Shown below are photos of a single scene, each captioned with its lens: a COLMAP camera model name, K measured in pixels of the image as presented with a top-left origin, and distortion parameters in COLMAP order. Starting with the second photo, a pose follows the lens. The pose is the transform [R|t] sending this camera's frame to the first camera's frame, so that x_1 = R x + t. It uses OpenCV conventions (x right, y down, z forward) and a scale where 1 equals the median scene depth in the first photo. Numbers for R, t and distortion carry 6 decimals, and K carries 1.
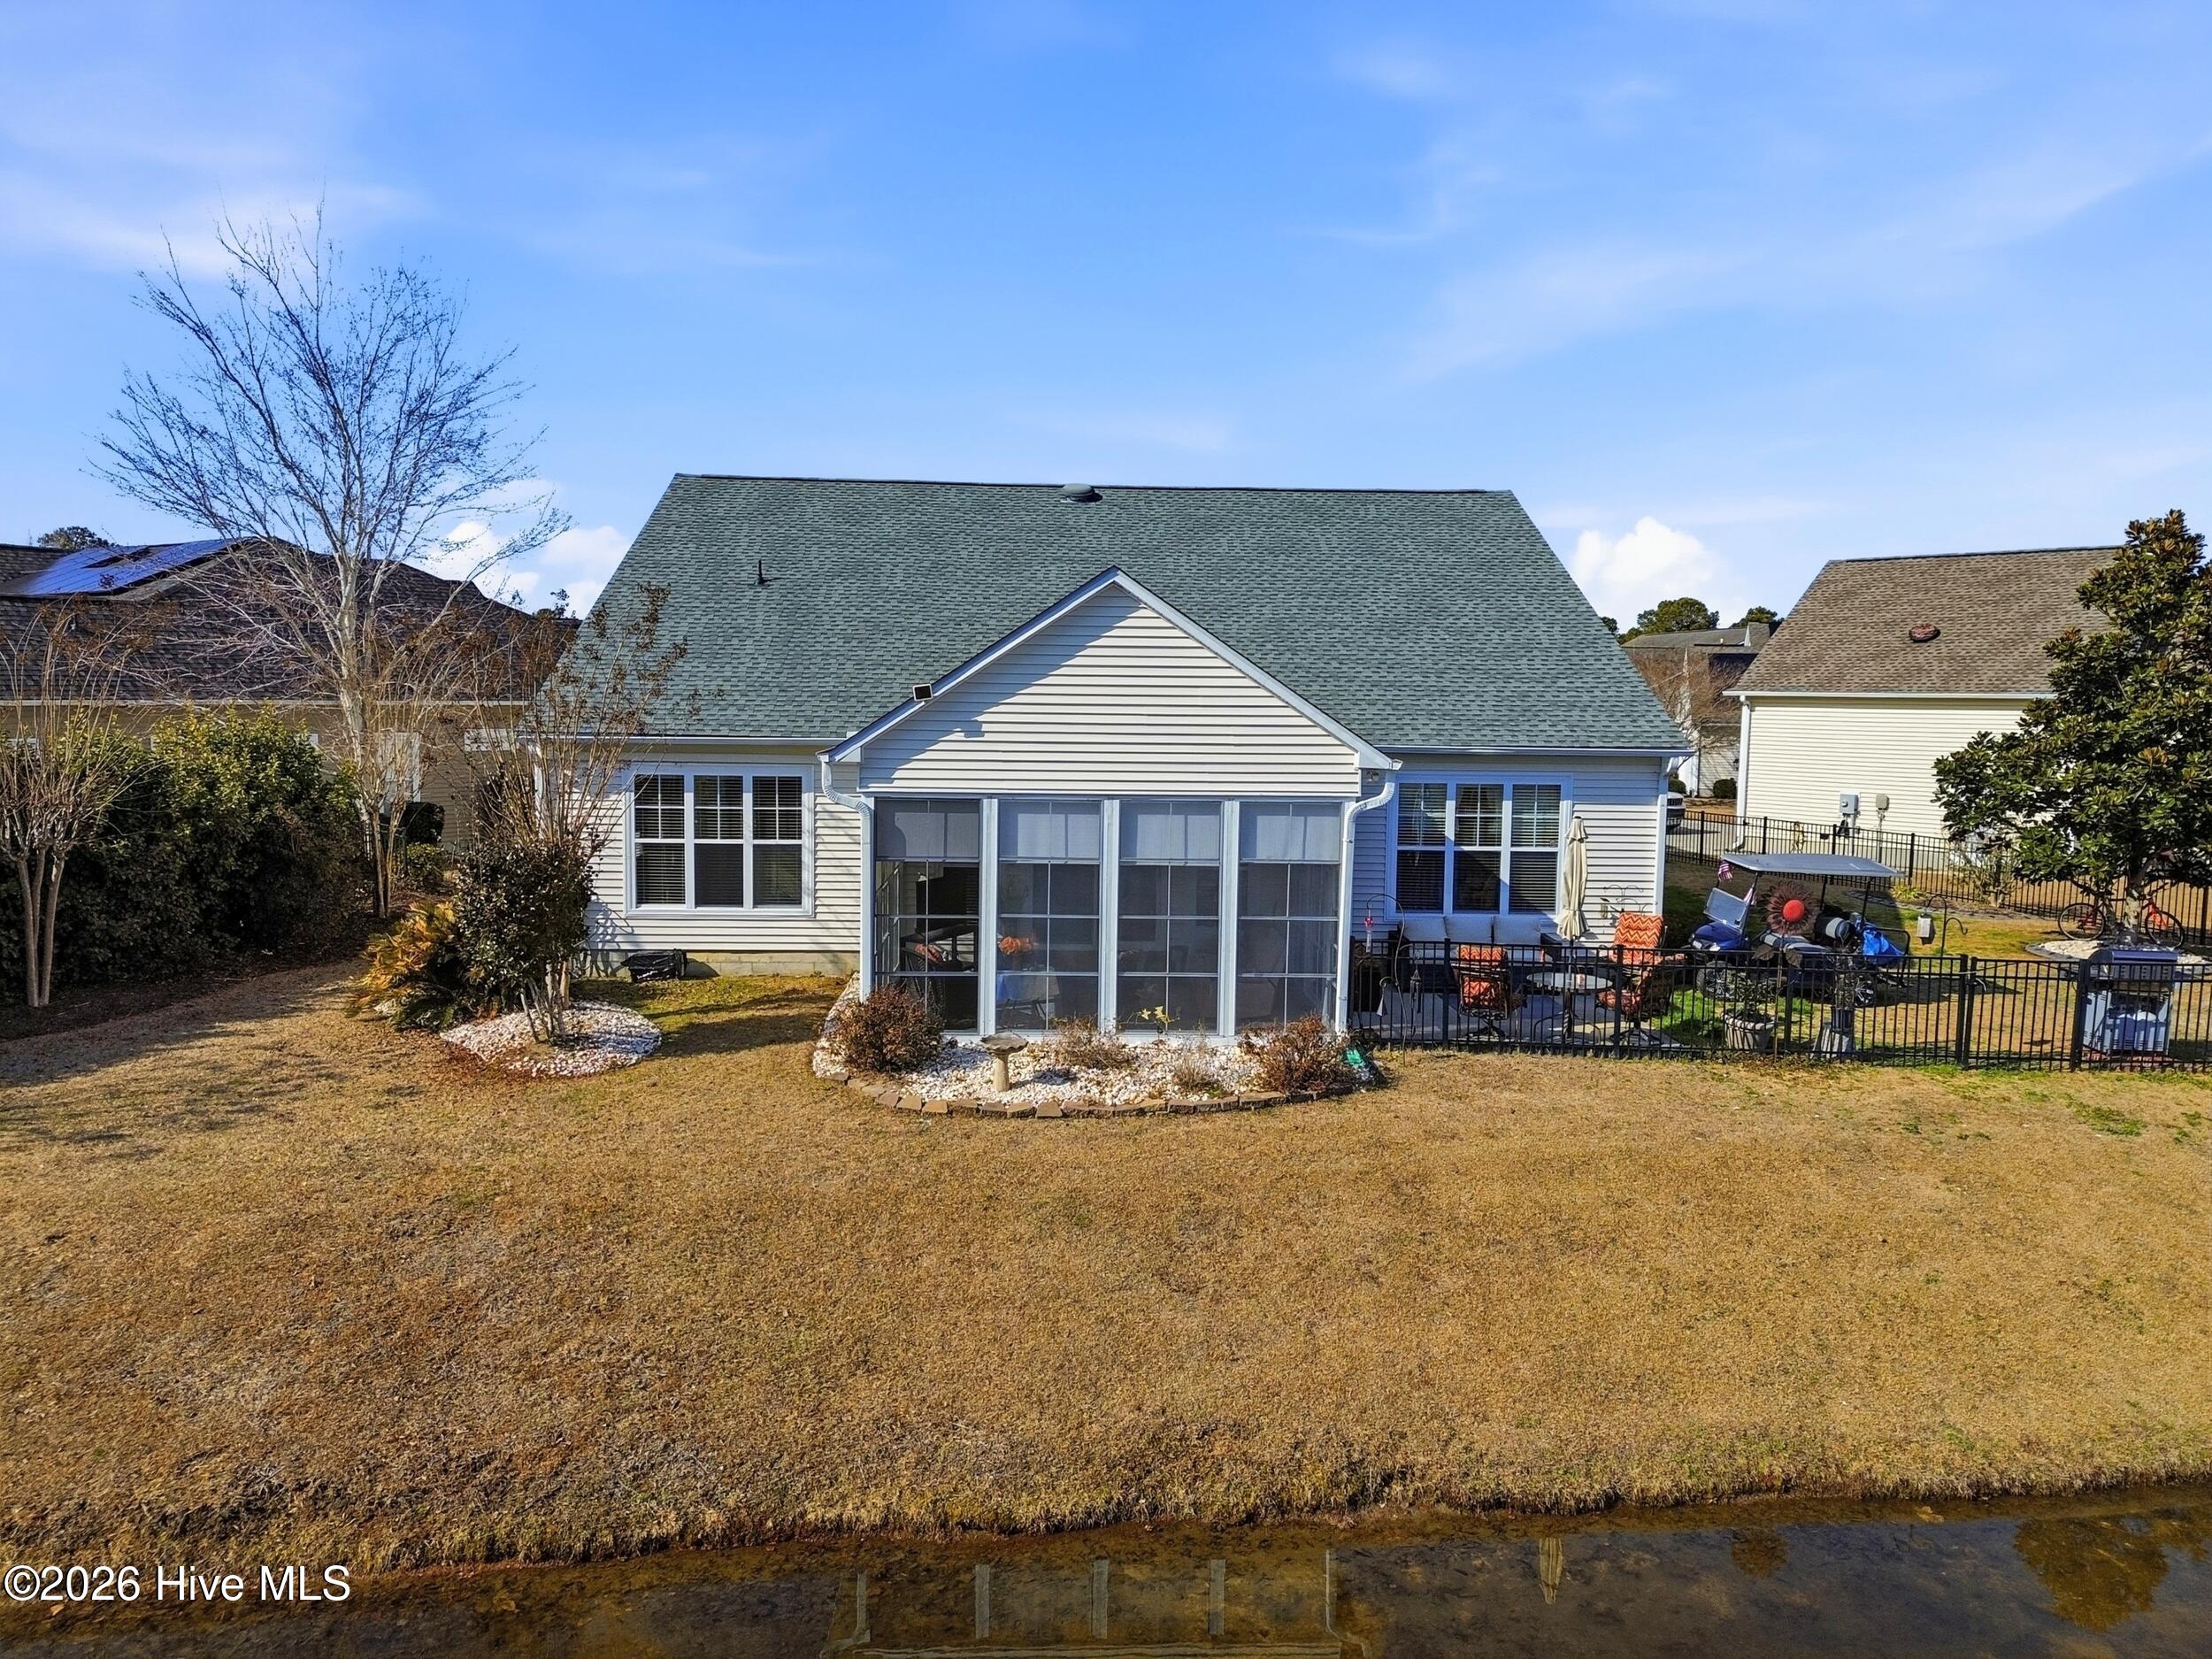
lens RADIAL K [[1561.5, 0, 1108.6], [0, 1561.5, 826.8], [0, 0, 1]] dist [0.073550, -0.070355]
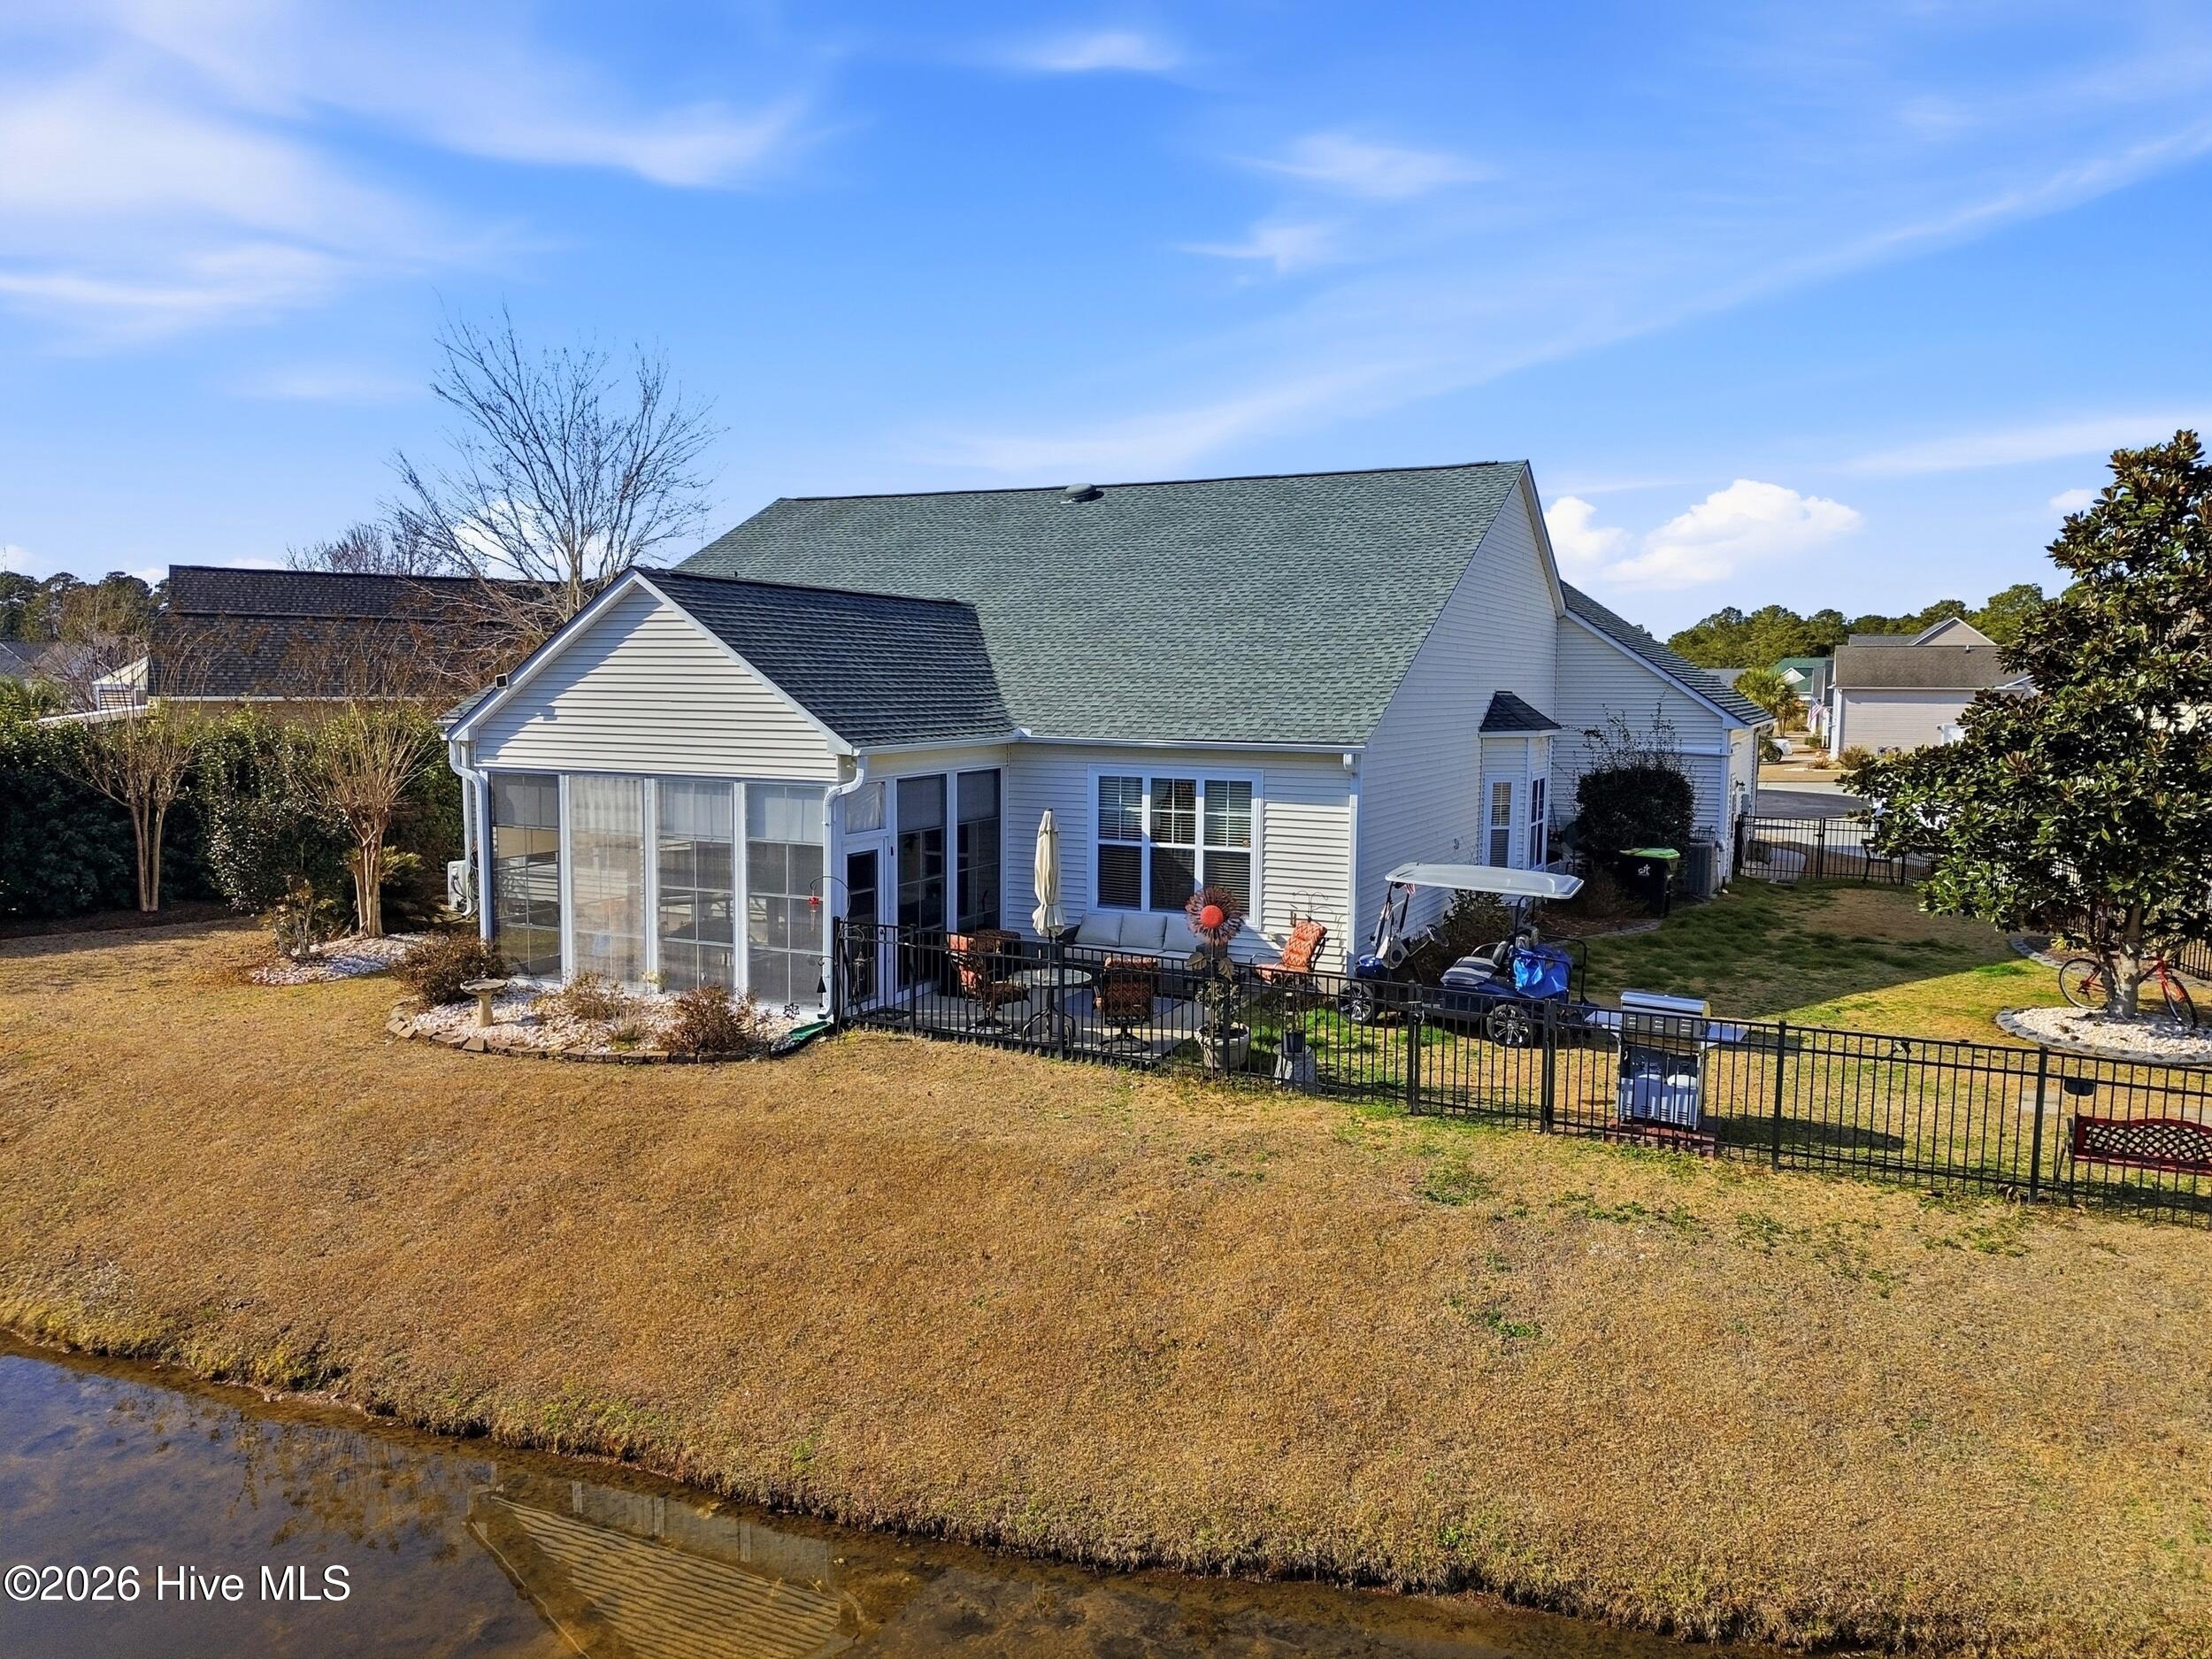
lens RADIAL K [[1561.5, 0, 1108.6], [0, 1561.5, 826.8], [0, 0, 1]] dist [0.073550, -0.070355]
pose [[0.886430, 0.037863, -0.461311, 0.830244], [-0.038885, 0.999217, 0.007293, -0.004187], [0.461226, 0.011473, 0.887208, 0.171994]]
